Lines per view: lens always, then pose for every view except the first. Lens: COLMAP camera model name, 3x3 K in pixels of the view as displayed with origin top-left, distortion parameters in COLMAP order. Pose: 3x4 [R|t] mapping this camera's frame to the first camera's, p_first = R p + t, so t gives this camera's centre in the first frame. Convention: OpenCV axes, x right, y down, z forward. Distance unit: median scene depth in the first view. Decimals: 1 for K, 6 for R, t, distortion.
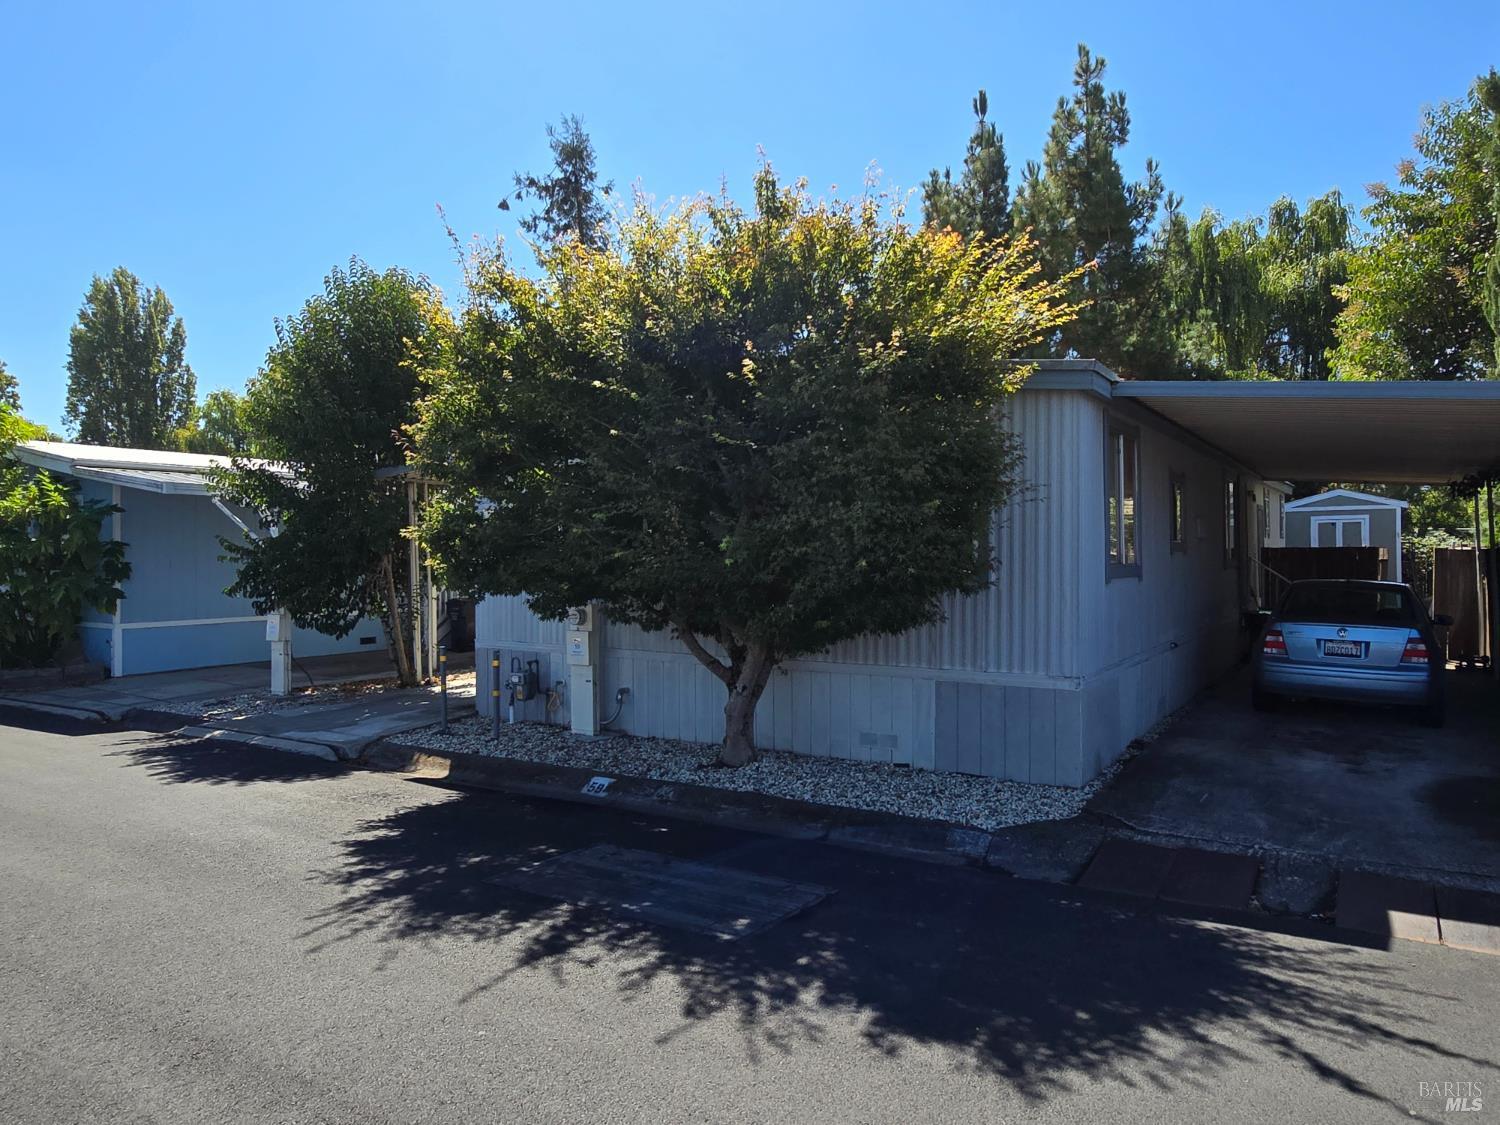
lens RADIAL K [[975.3, 0, 754.5], [0, 975.3, 551.5], [0, 0, 1]] dist [0.001815, -0.001501]
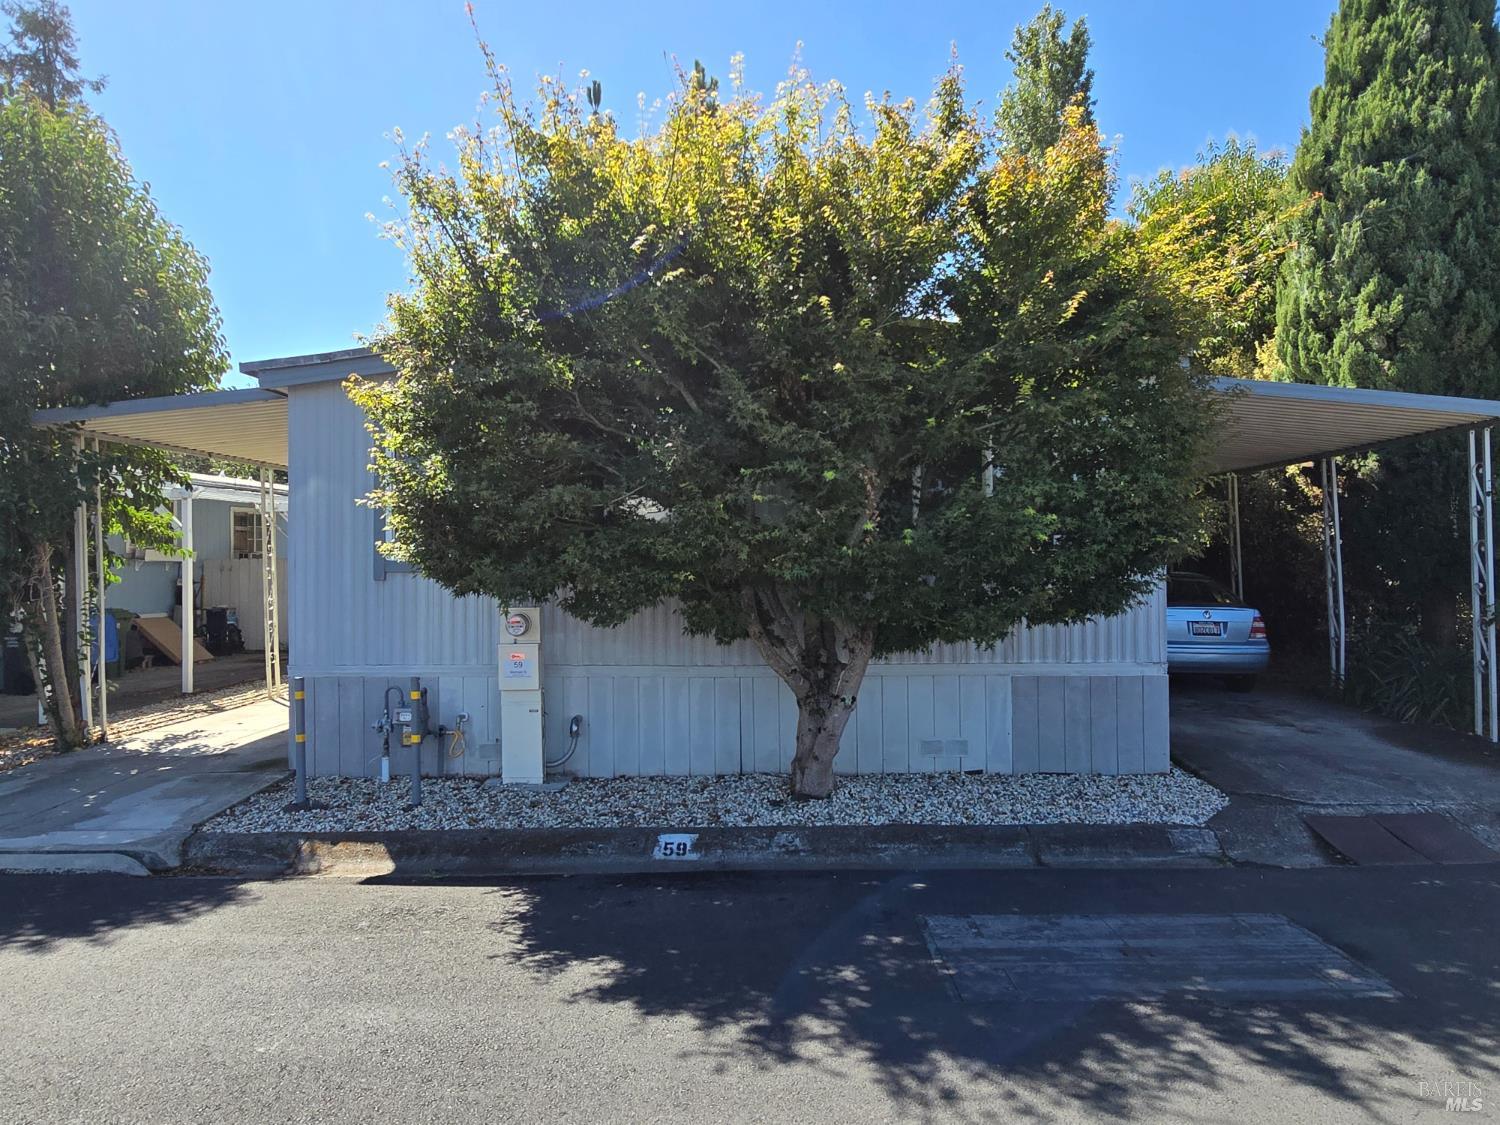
lens RADIAL K [[975.3, 0, 754.0], [0, 975.3, 554.0], [0, 0, 1]] dist [0.001815, -0.001501]
pose [[0.851272, 0.003998, 0.524710, -0.491926], [0.000242, 0.999968, -0.008012, 0.022772], [-0.524725, 0.006948, 0.851243, 0.327279]]
